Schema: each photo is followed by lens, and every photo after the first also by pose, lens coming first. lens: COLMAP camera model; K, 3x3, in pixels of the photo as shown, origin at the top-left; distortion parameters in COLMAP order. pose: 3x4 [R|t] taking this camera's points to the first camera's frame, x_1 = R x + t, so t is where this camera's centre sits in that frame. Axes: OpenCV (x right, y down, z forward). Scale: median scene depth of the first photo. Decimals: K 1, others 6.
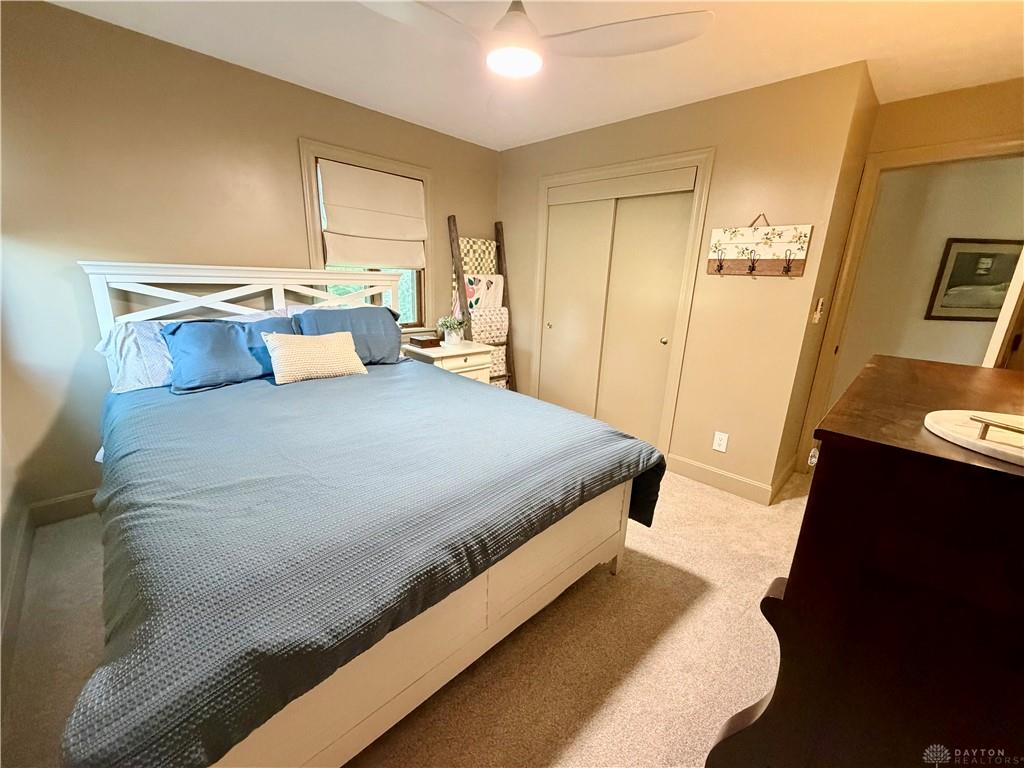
lens RADIAL K [[407.8, 0, 509.3], [0, 407.8, 384.1], [0, 0, 1]] dist [-0.002034, 0.000237]
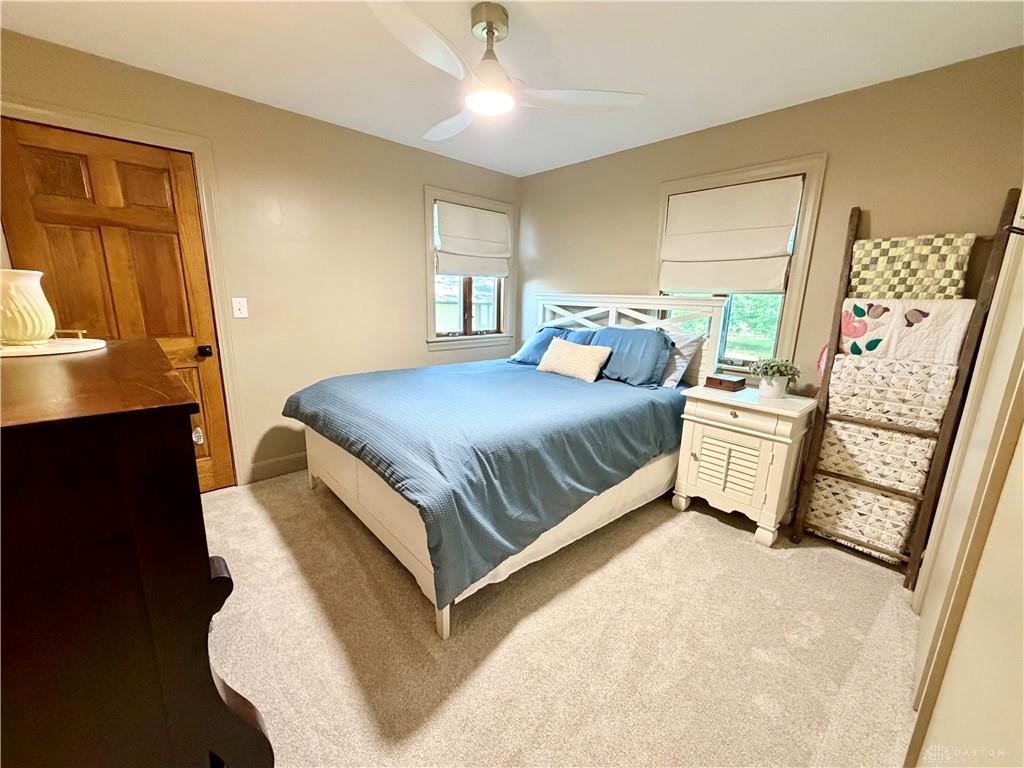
lens RADIAL K [[407.8, 0, 509.3], [0, 407.8, 384.1], [0, 0, 1]] dist [-0.002034, 0.000237]
pose [[-0.041377, 0.180397, -0.982723, 0.527393], [-0.276869, 0.942978, 0.184759, -0.116087], [0.960017, 0.279730, 0.010928, 0.522049]]
